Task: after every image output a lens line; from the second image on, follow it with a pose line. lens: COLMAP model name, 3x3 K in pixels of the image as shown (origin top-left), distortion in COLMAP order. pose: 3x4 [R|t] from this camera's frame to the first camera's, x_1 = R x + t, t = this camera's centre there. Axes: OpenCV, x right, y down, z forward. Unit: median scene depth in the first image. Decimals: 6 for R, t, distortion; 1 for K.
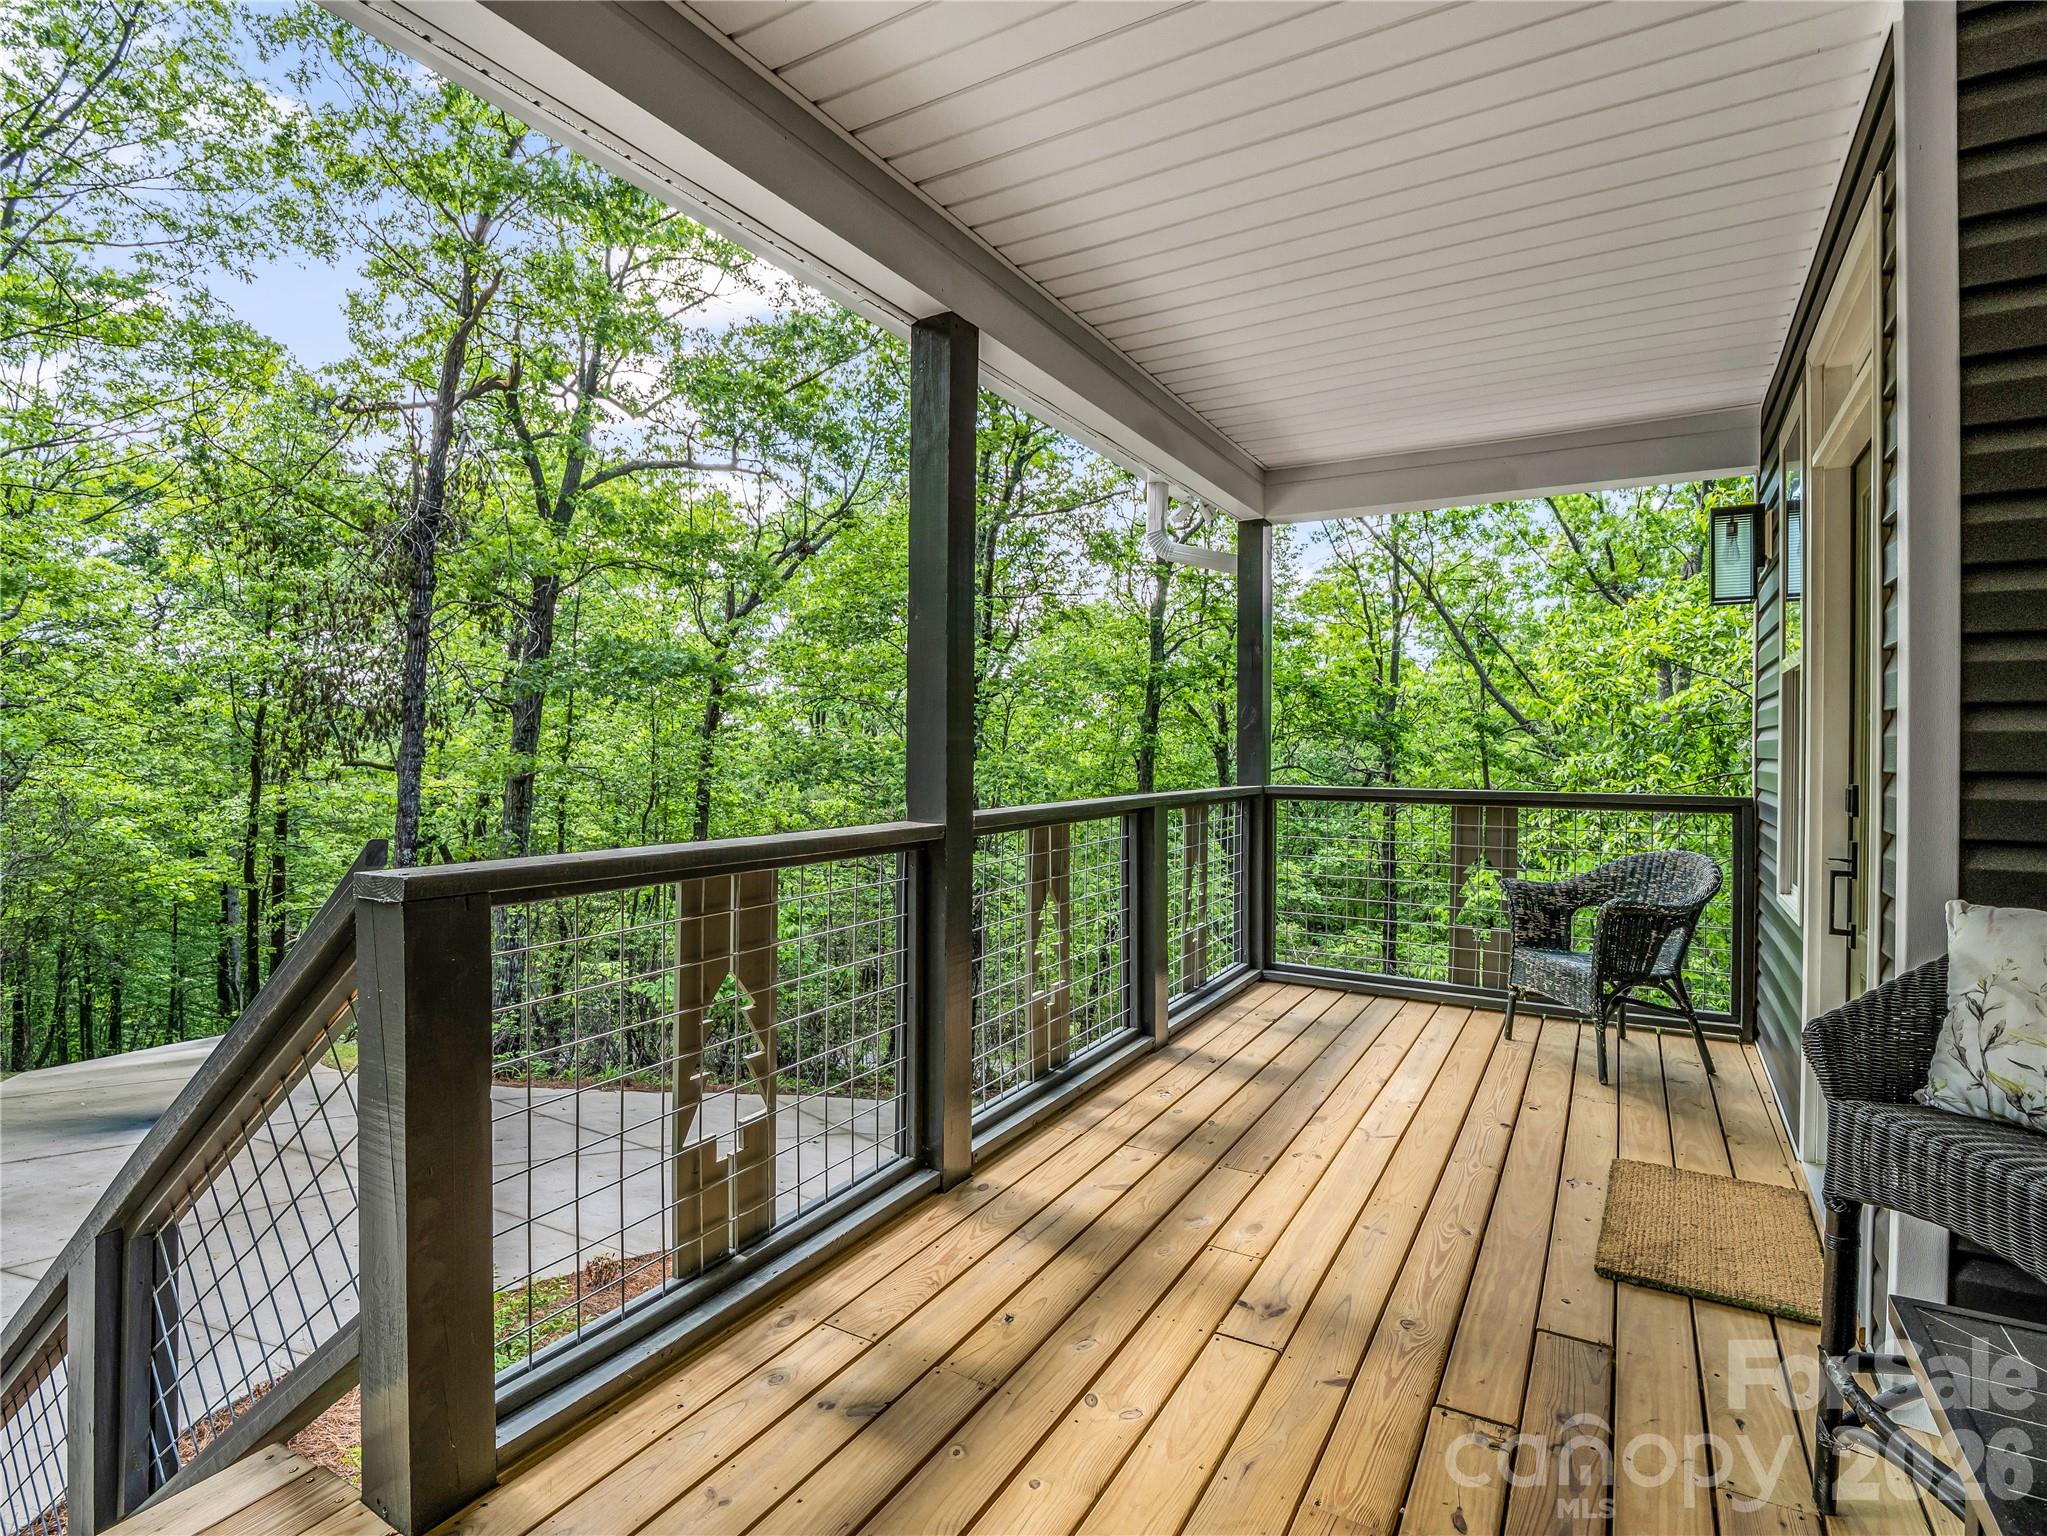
lens RADIAL K [[1035.9, 0, 1031.5], [0, 1035.9, 761.9], [0, 0, 1]] dist [0.003774, 0.000680]
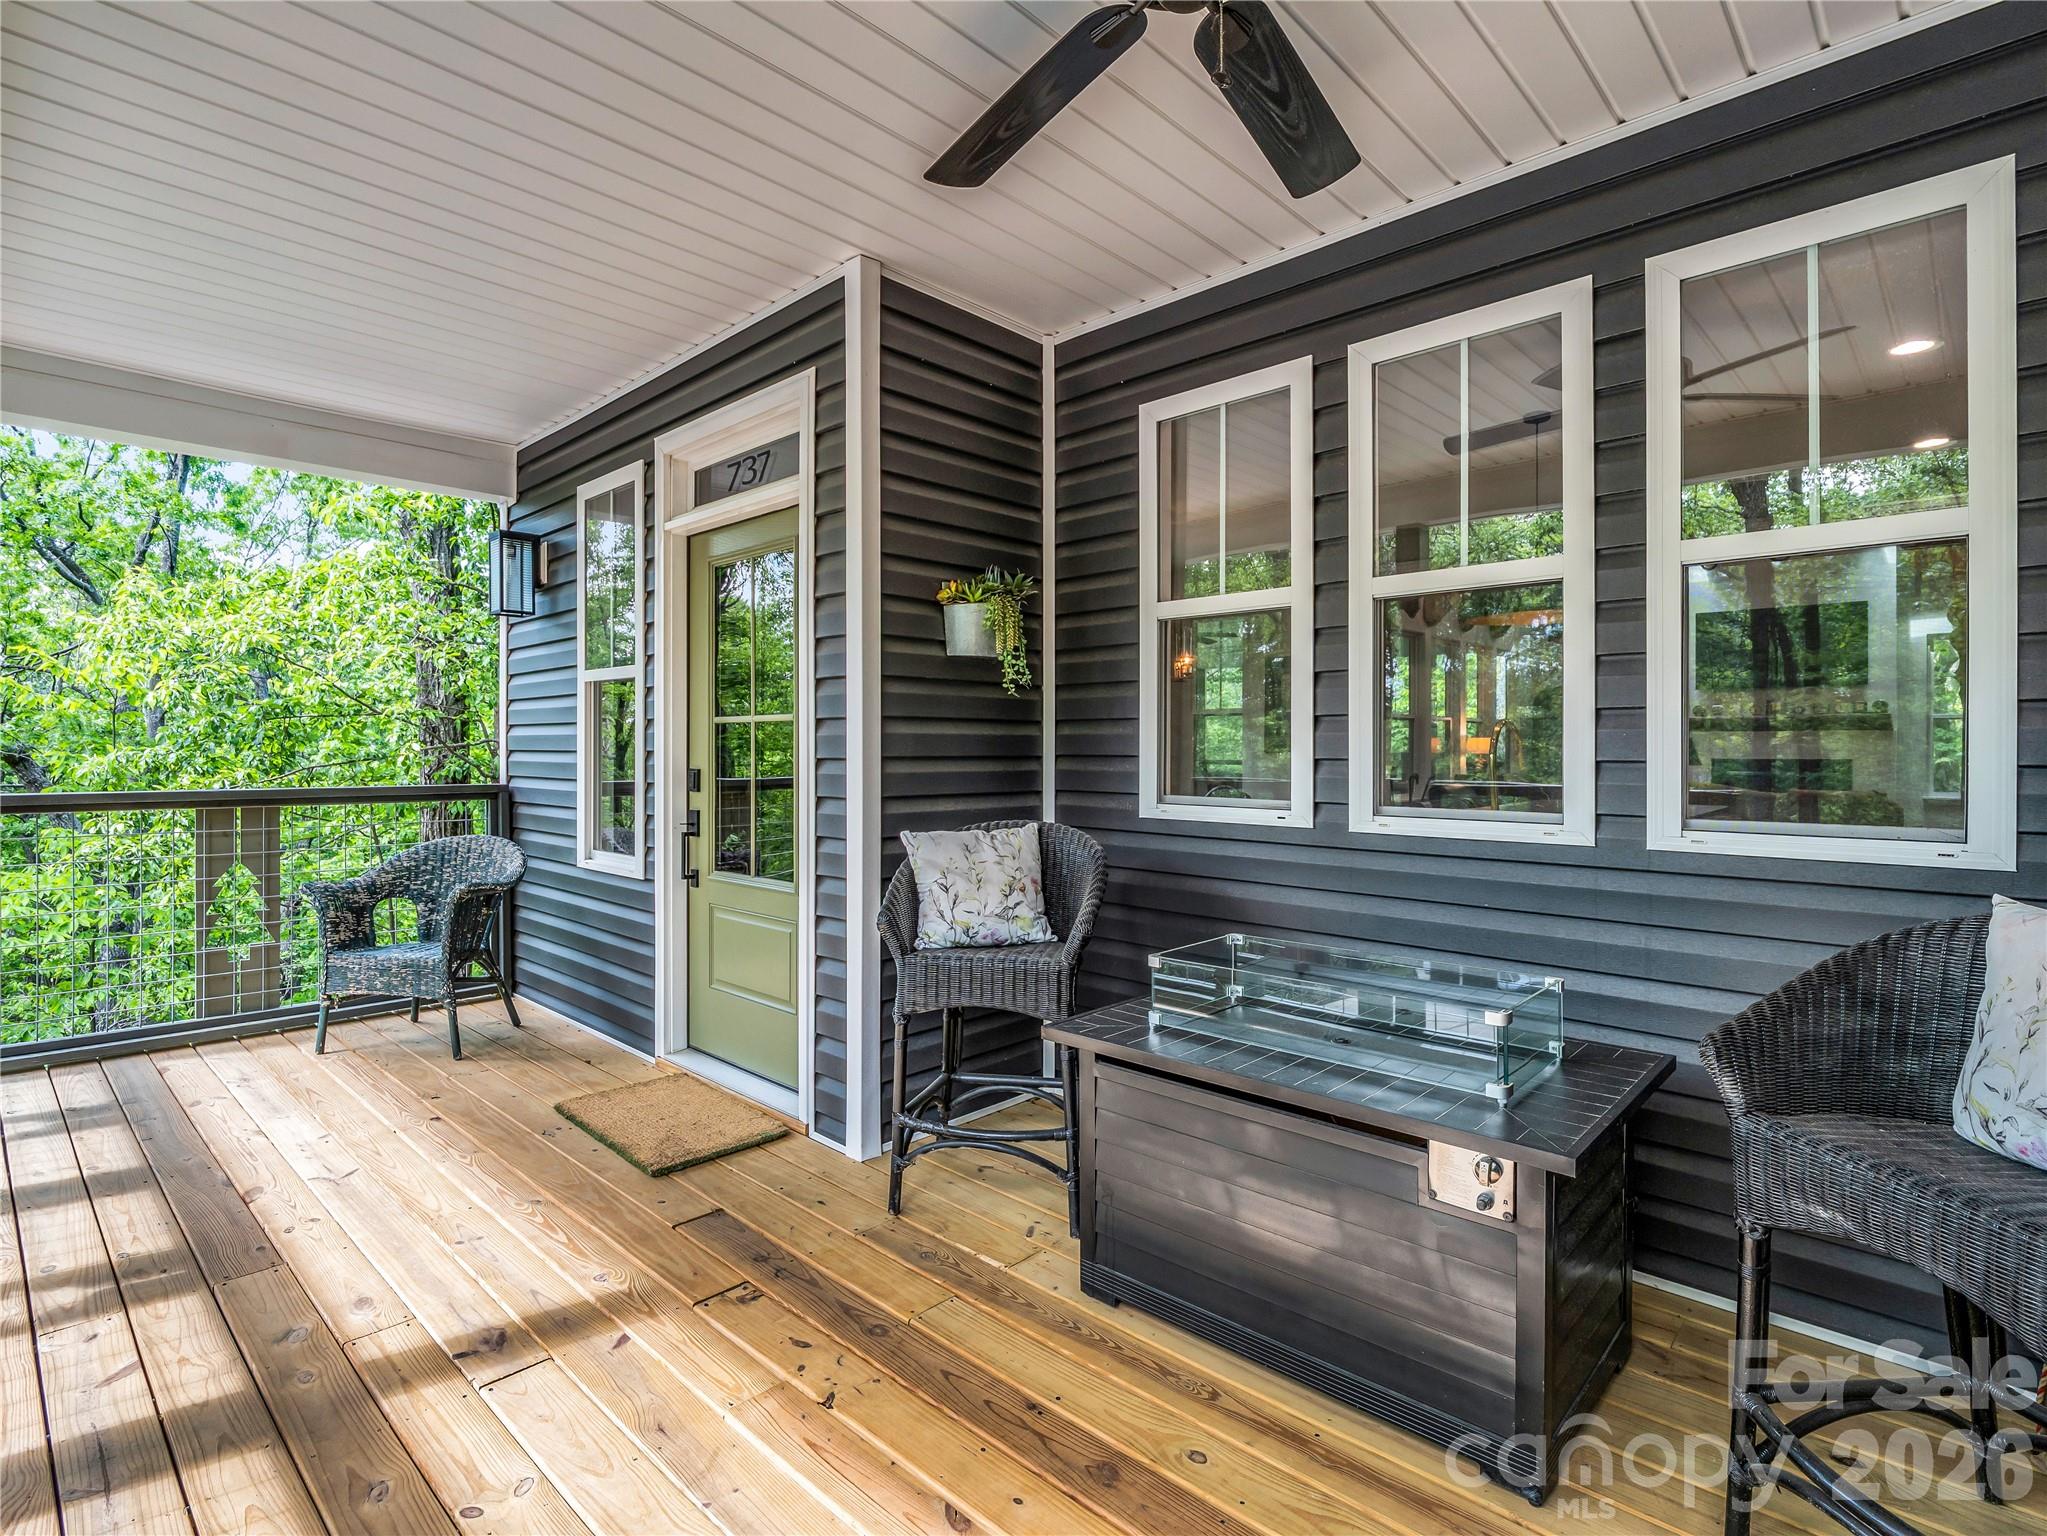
lens RADIAL K [[1035.9, 0, 1033.3], [0, 1035.9, 756.2], [0, 0, 1]] dist [0.003774, 0.000680]
pose [[0.231402, -0.009388, 0.972813, -0.295340], [0.009163, 0.999930, 0.007470, -0.000232], [-0.972815, 0.007186, 0.231472, 0.163029]]
